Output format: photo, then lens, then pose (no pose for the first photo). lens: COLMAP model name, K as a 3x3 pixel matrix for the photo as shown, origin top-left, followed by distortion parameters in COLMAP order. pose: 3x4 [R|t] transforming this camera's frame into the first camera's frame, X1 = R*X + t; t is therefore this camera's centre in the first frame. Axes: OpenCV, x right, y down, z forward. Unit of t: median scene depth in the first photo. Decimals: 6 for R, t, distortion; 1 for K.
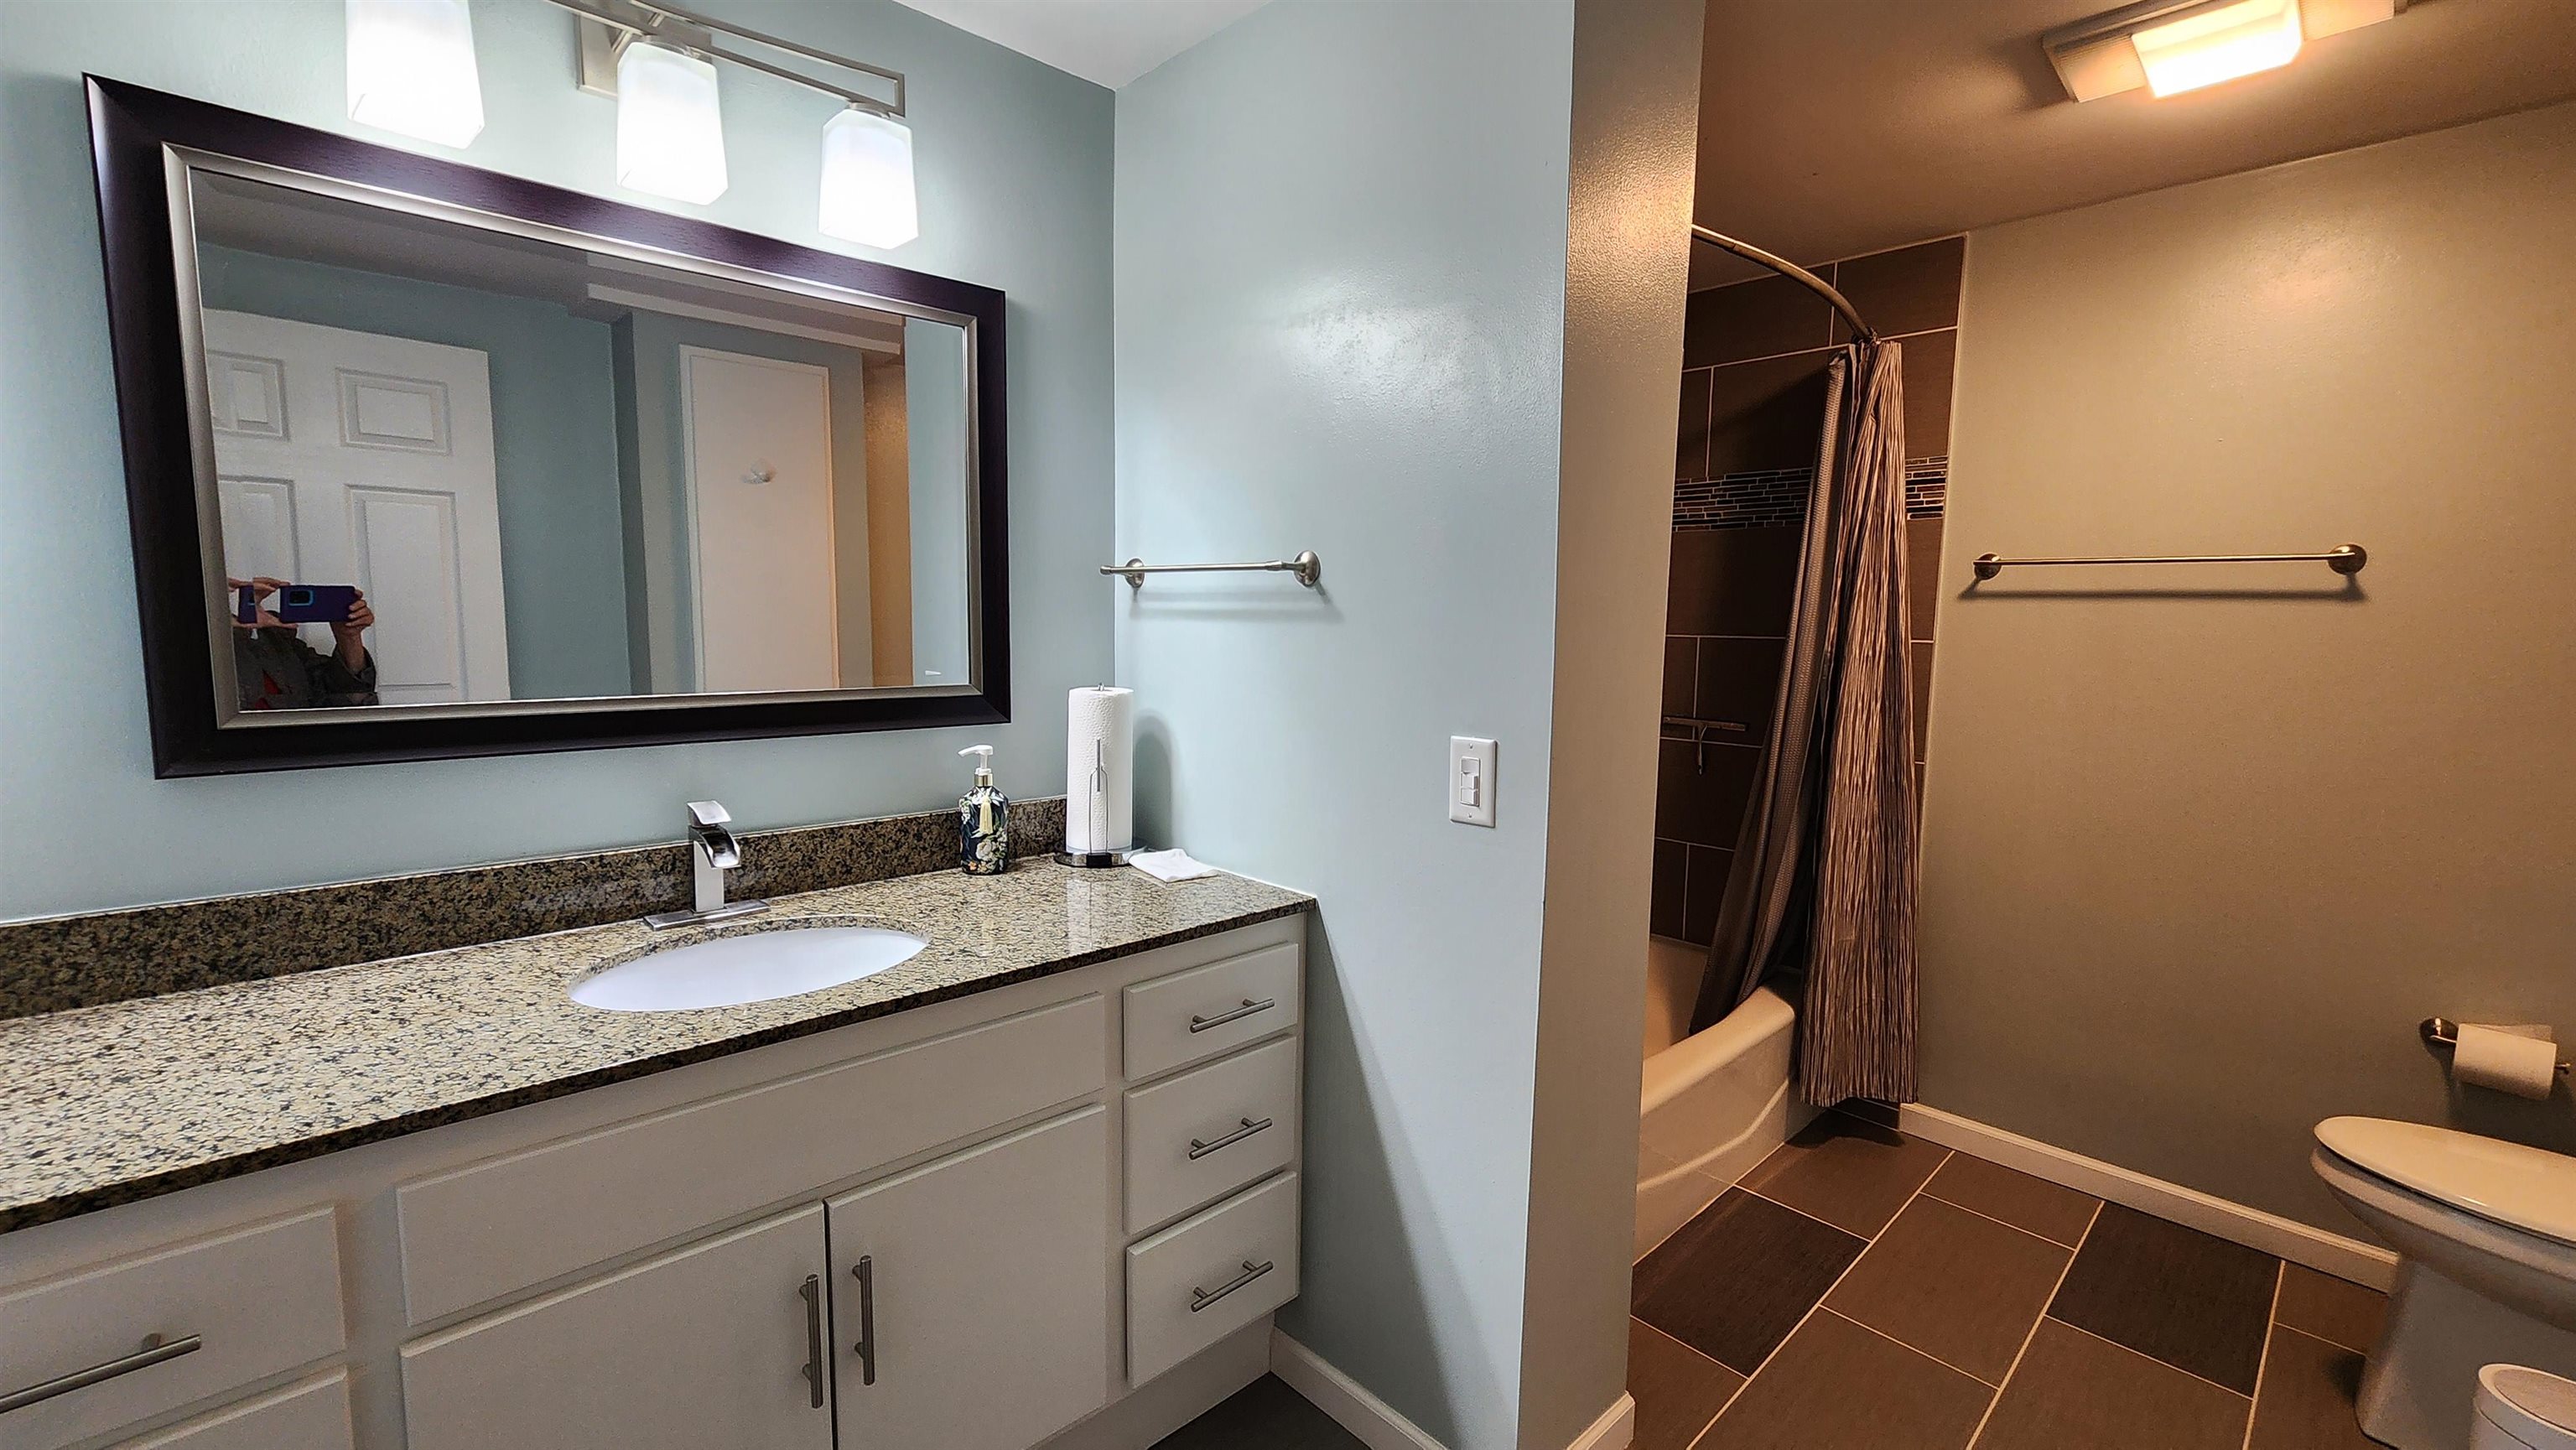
lens RADIAL K [[1065.6, 0, 1295.7], [0, 1065.6, 732.5], [0, 0, 1]] dist [-0.000130, -0.000320]
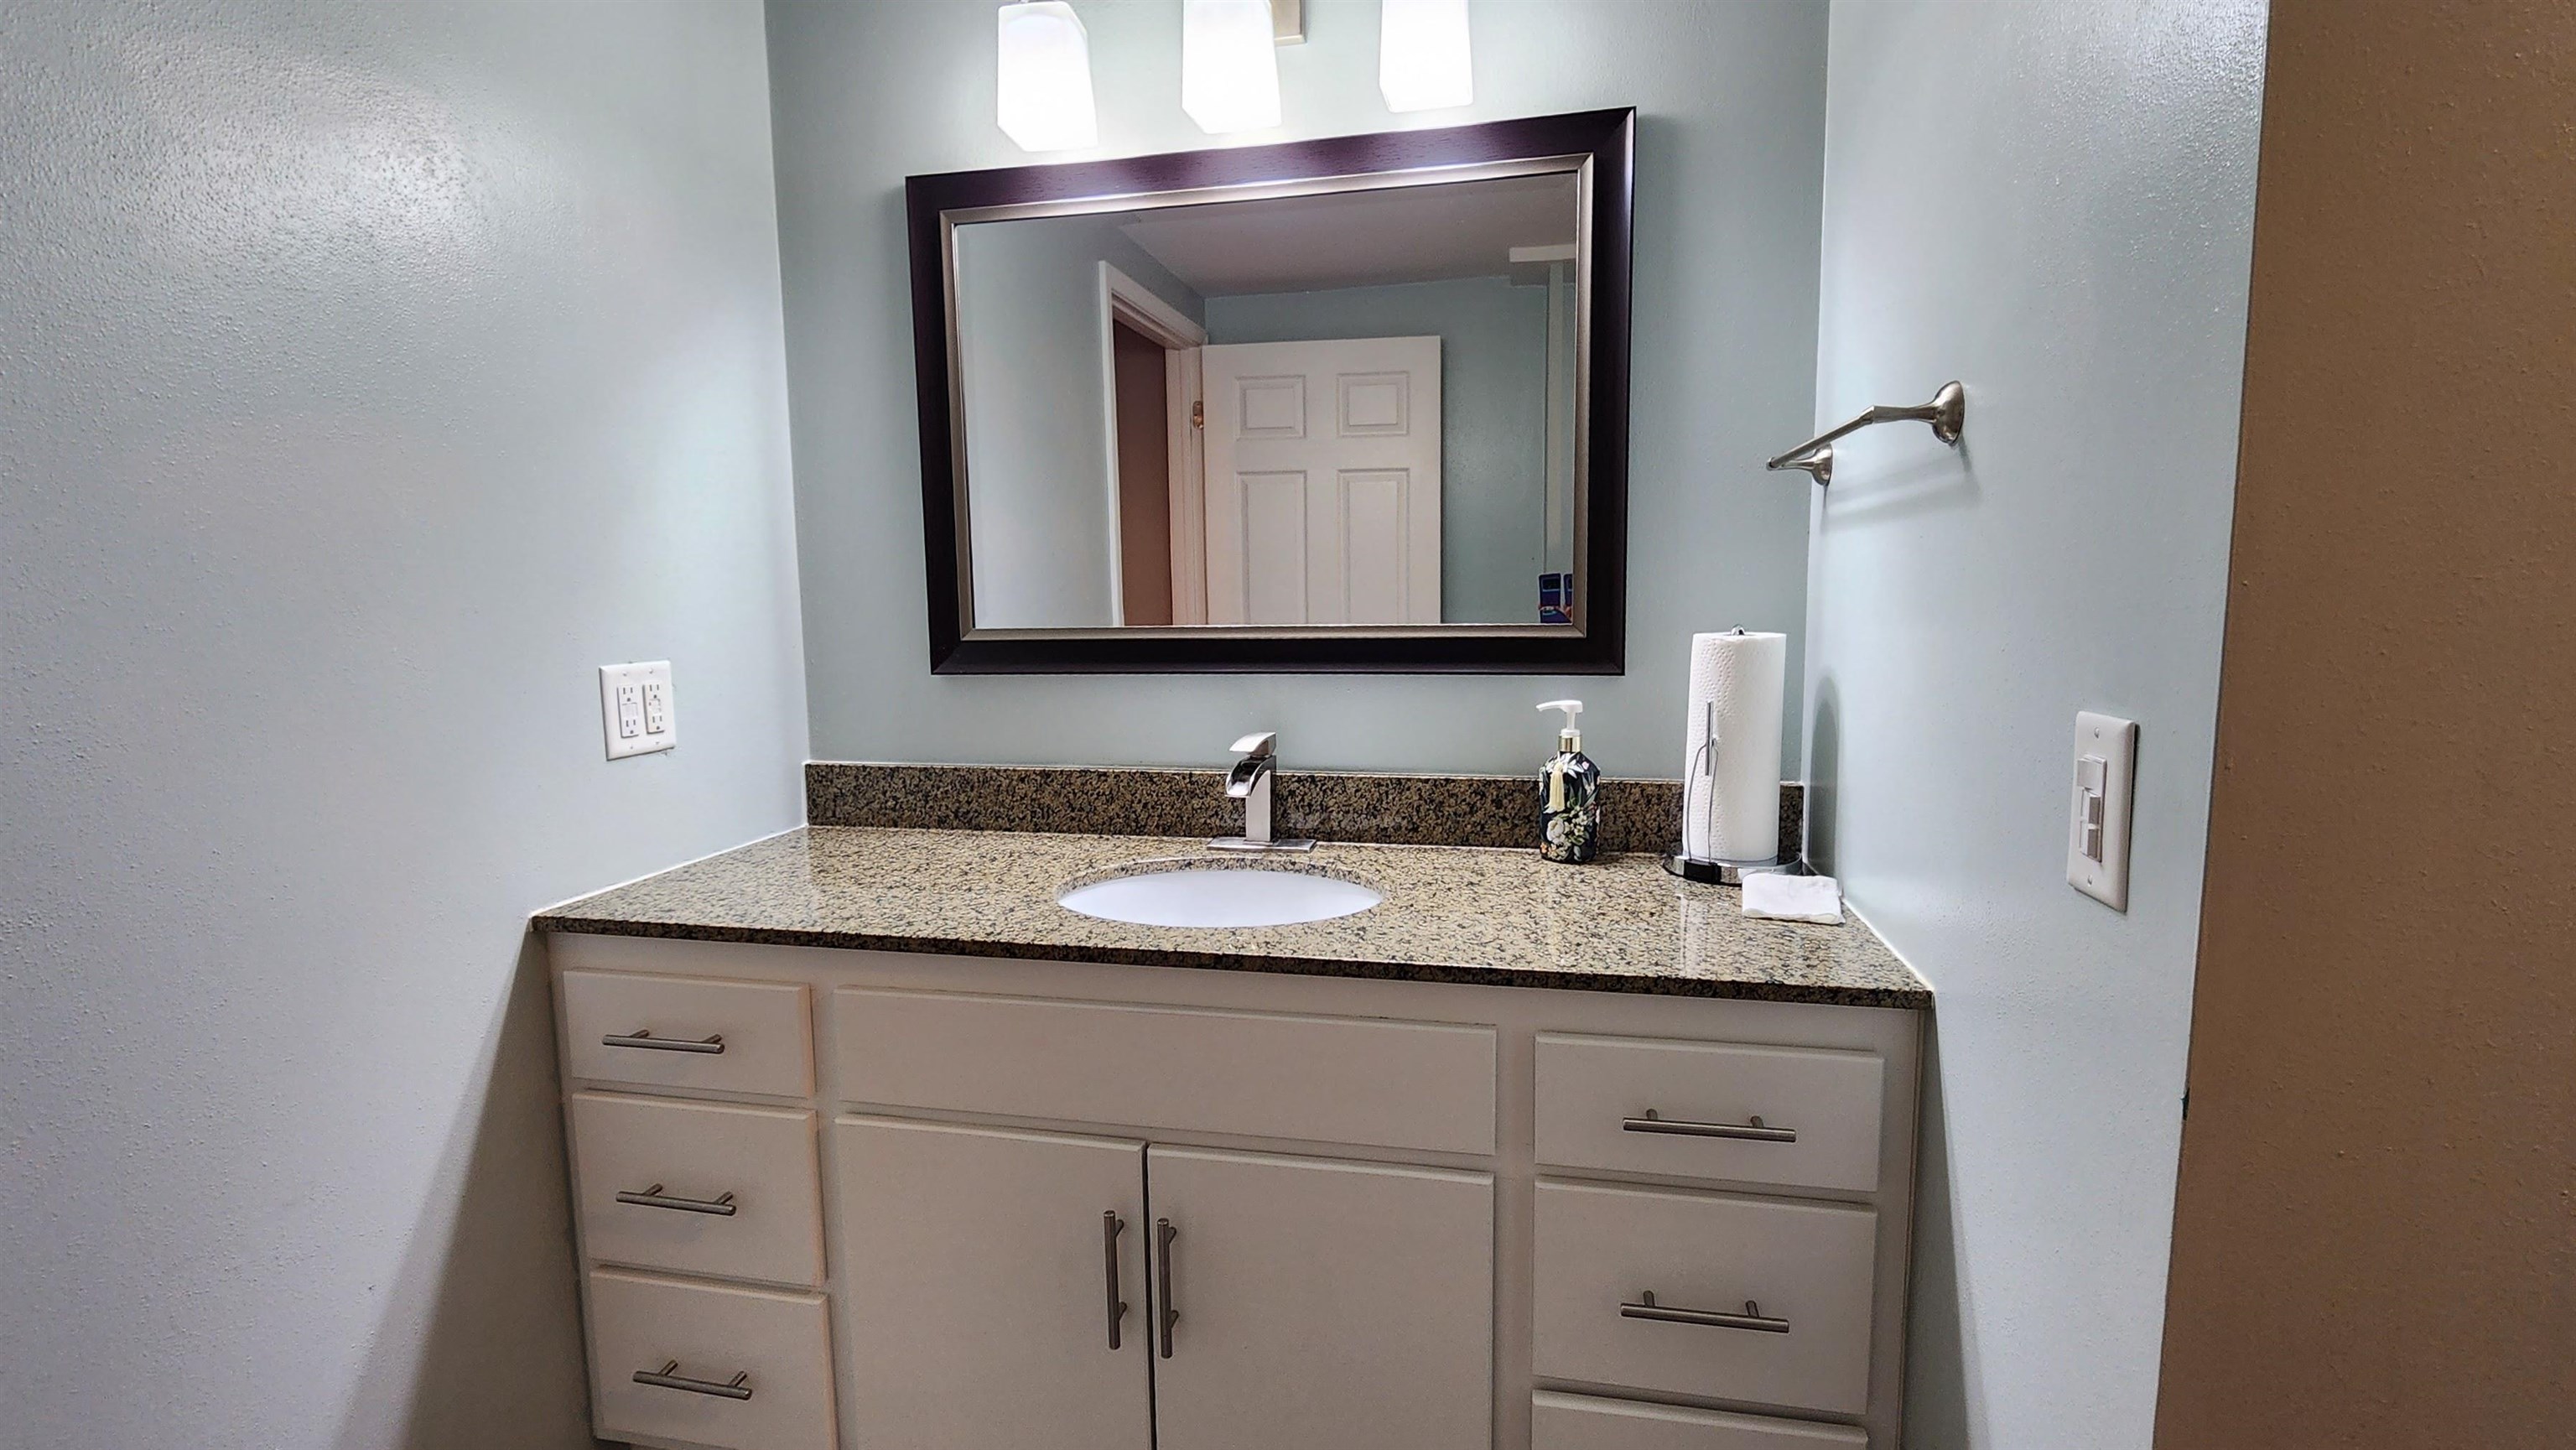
lens RADIAL K [[1180.1, 0, 1290.0], [0, 1180.1, 733.1], [0, 0, 1]] dist [-0.000865, -0.000169]
pose [[0.571515, 0.077349, -0.816938, 0.366353], [-0.070151, 0.996508, 0.045275, 0.013673], [0.817588, 0.031433, 0.574945, 0.385900]]
